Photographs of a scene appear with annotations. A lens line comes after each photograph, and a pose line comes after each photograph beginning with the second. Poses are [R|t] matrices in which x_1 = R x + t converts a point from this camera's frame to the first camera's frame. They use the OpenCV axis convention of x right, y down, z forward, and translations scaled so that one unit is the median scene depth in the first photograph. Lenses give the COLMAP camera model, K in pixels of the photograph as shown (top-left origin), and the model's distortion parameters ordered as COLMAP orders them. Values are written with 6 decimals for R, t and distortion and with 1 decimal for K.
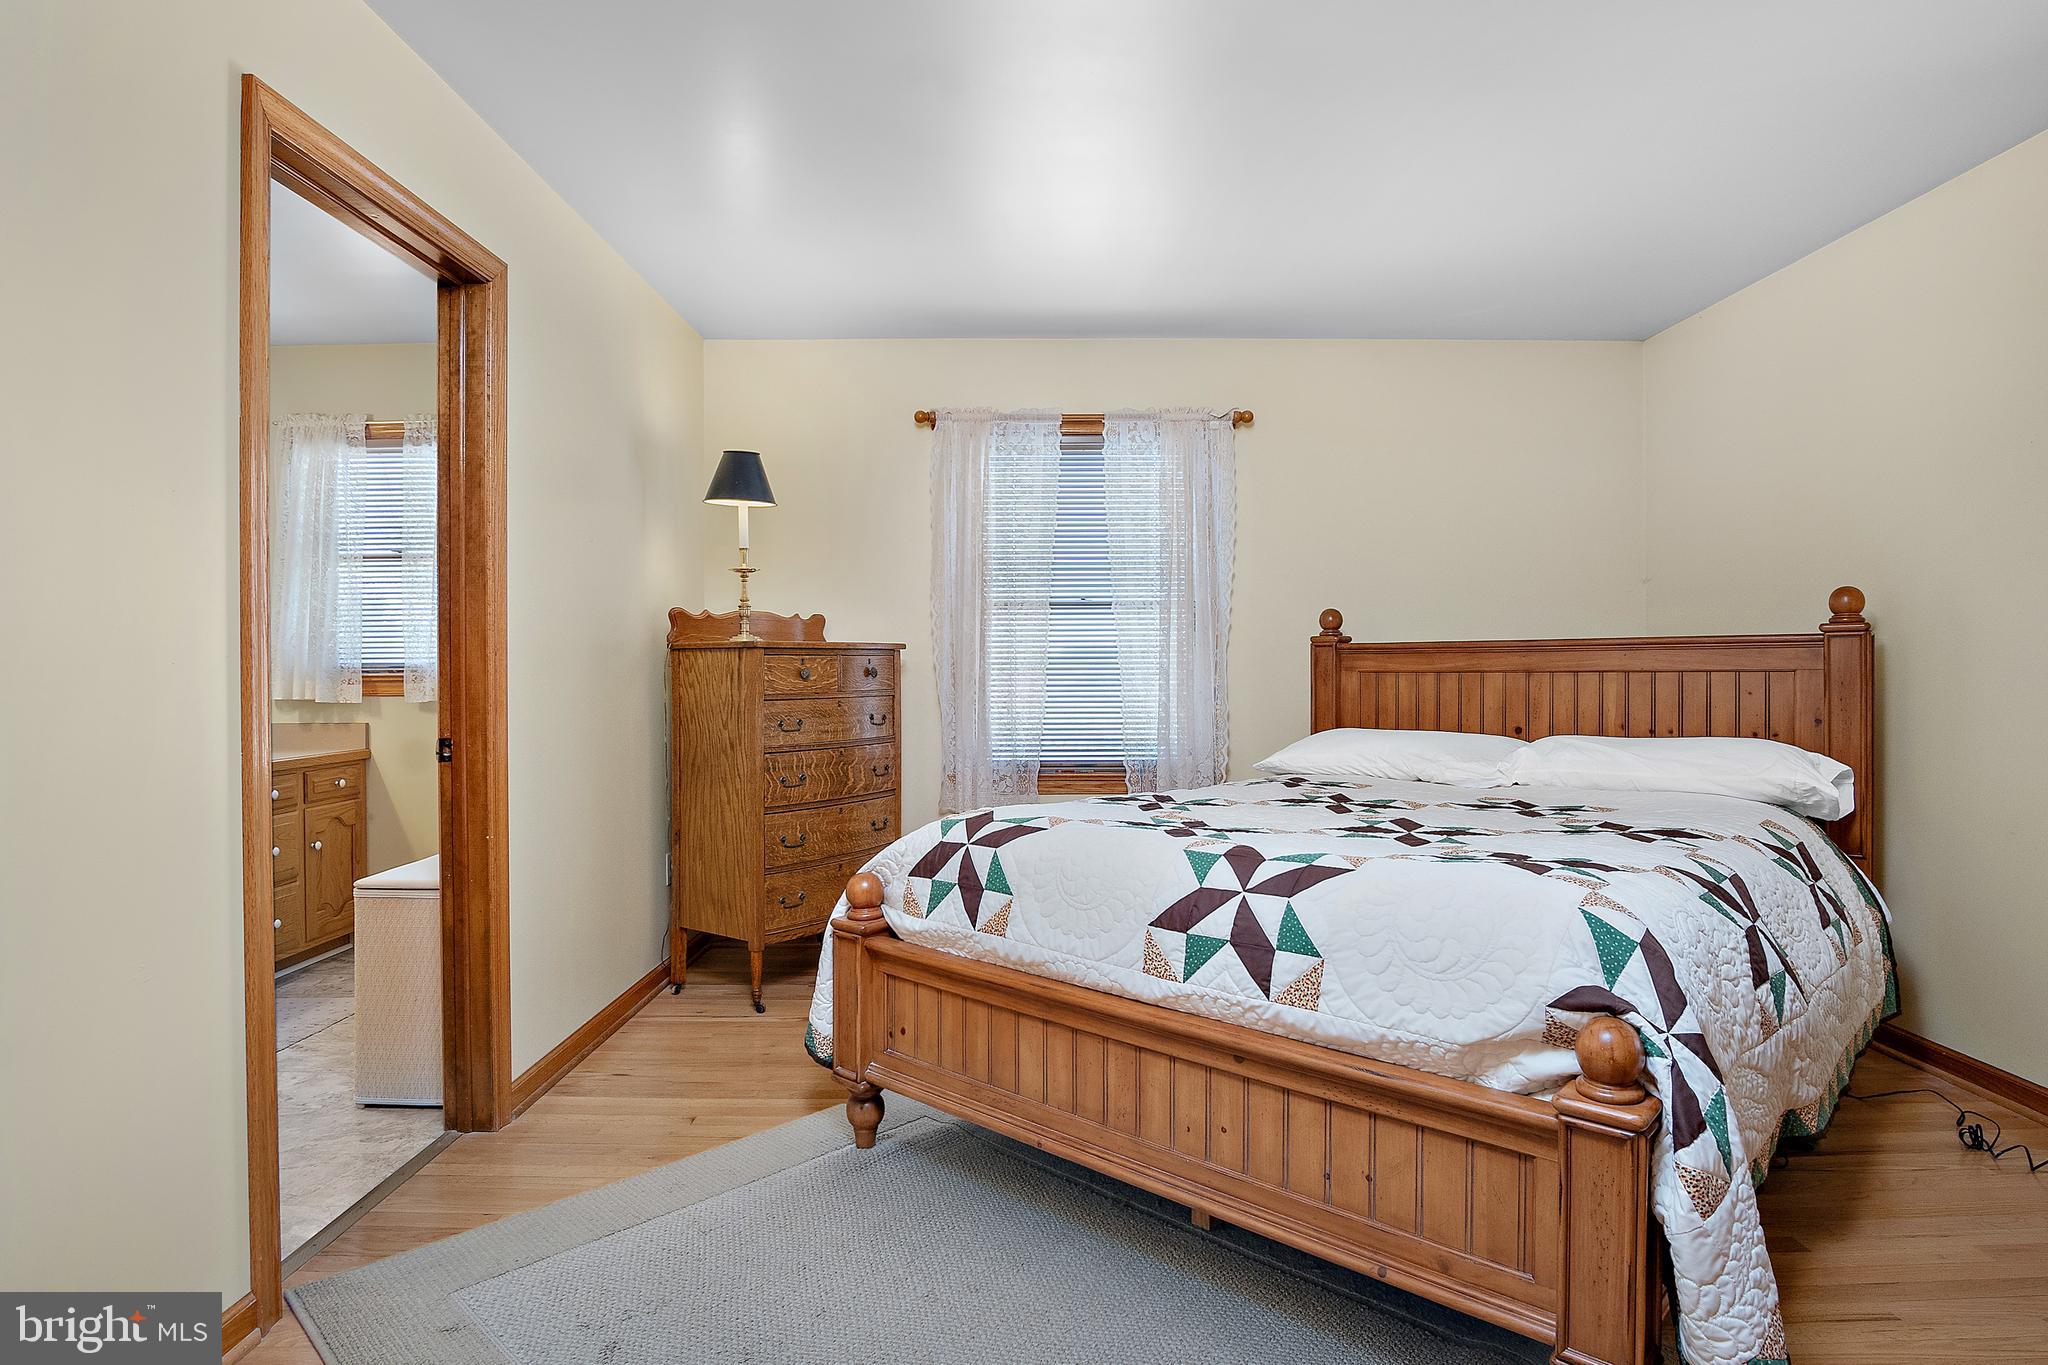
lens RADIAL K [[1109.1, 0, 1039.2], [0, 1109.1, 685.0], [0, 0, 1]] dist [-0.031353, 0.004977]
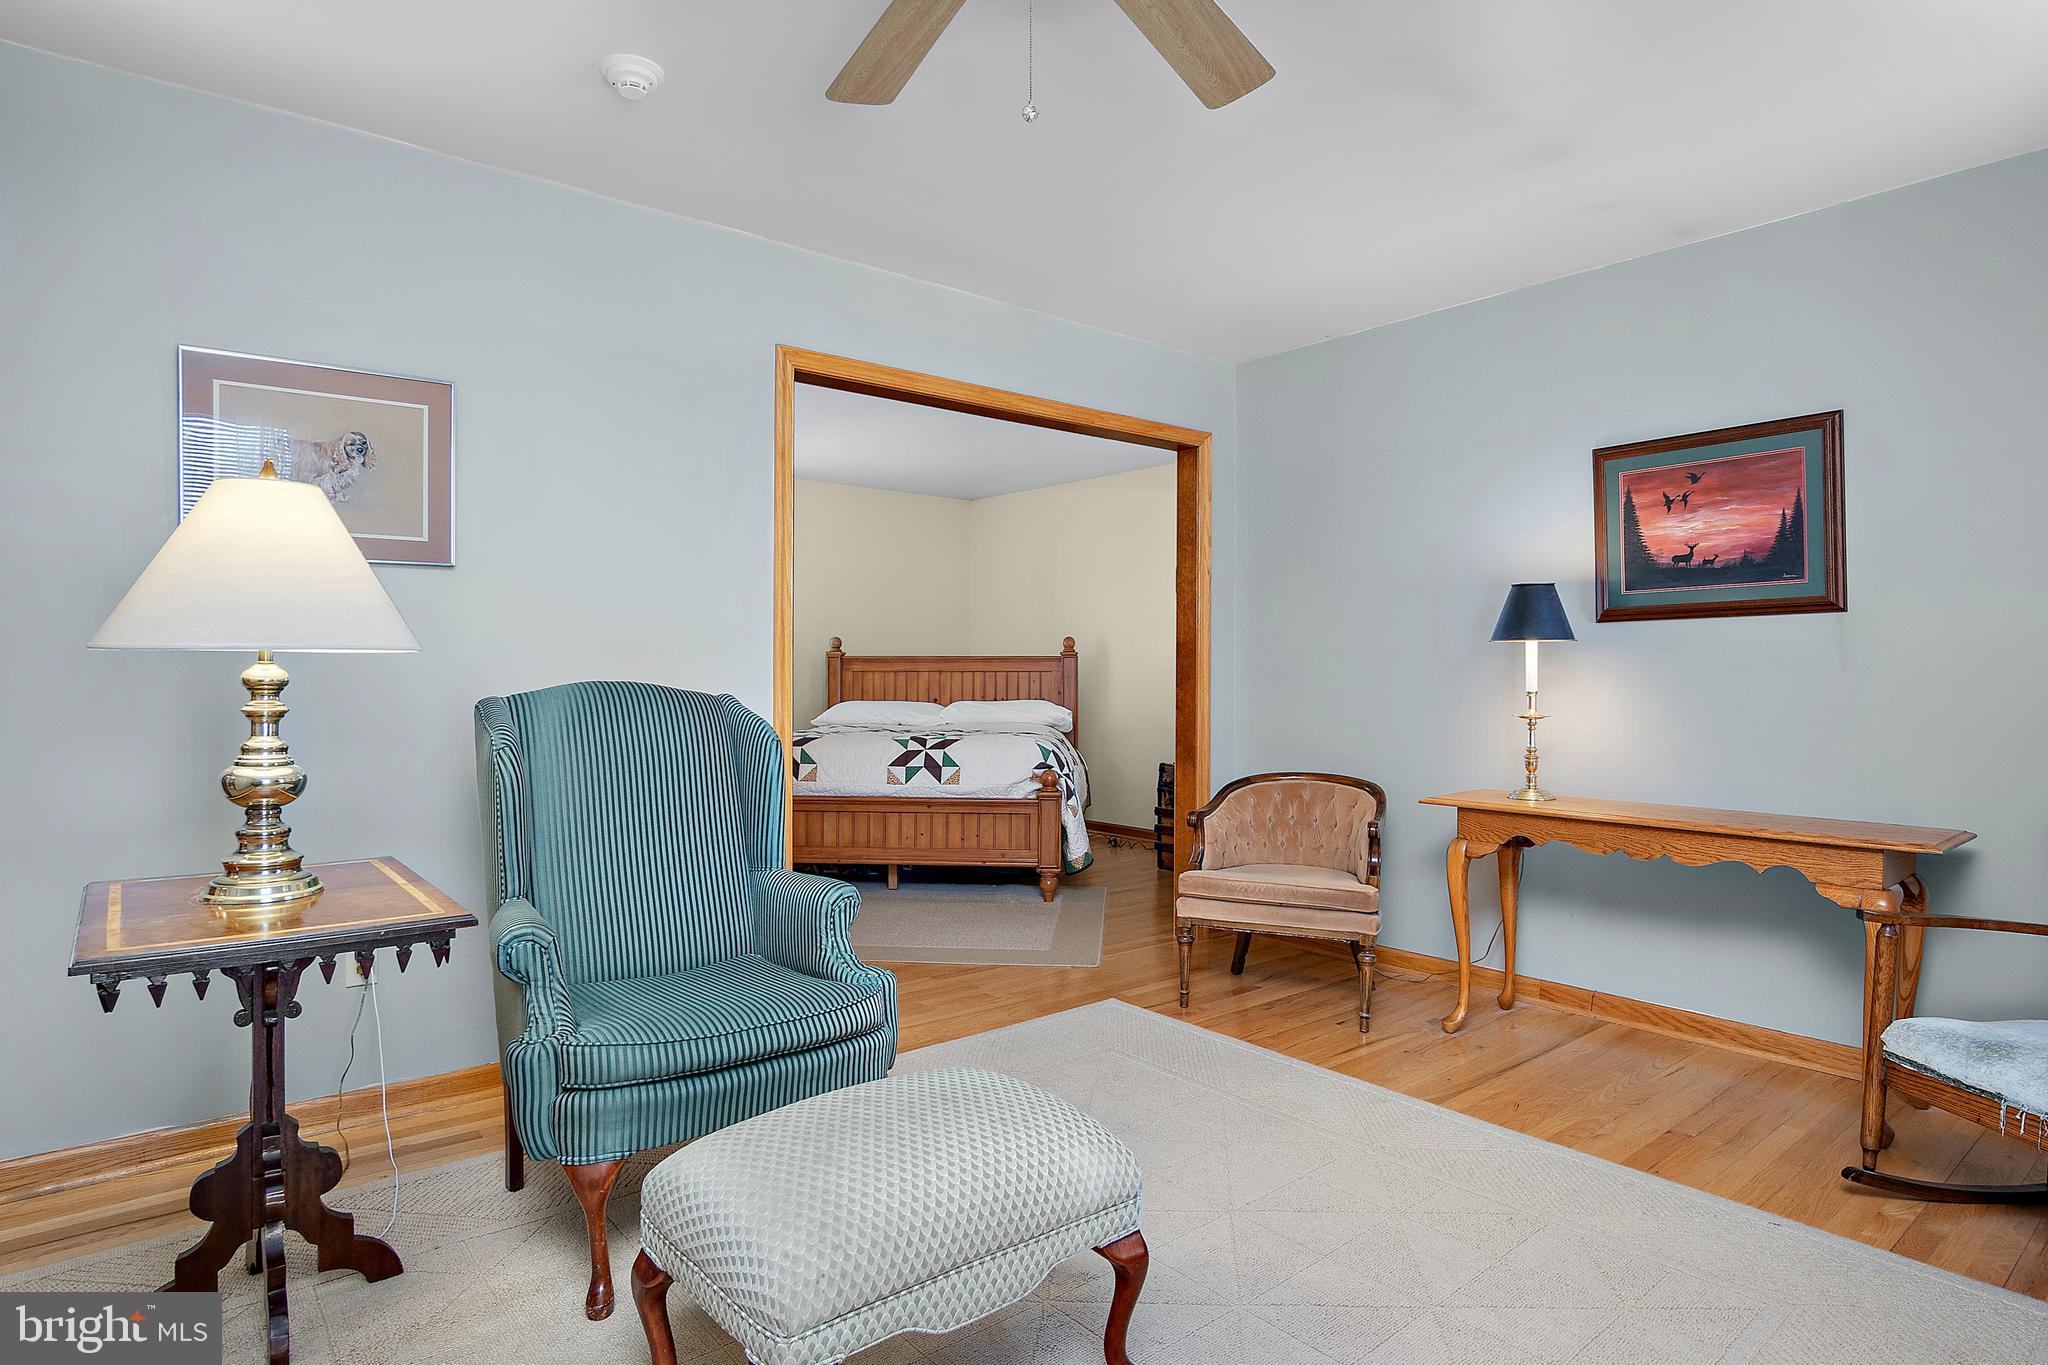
lens RADIAL K [[1109.1, 0, 1021.1], [0, 1109.1, 680.9], [0, 0, 1]] dist [-0.031353, 0.004977]
pose [[0.781814, -0.002159, 0.623508, -0.889803], [0.004562, 0.999987, -0.002257, 0.013027], [-0.623495, 0.004609, 0.781813, -0.870193]]
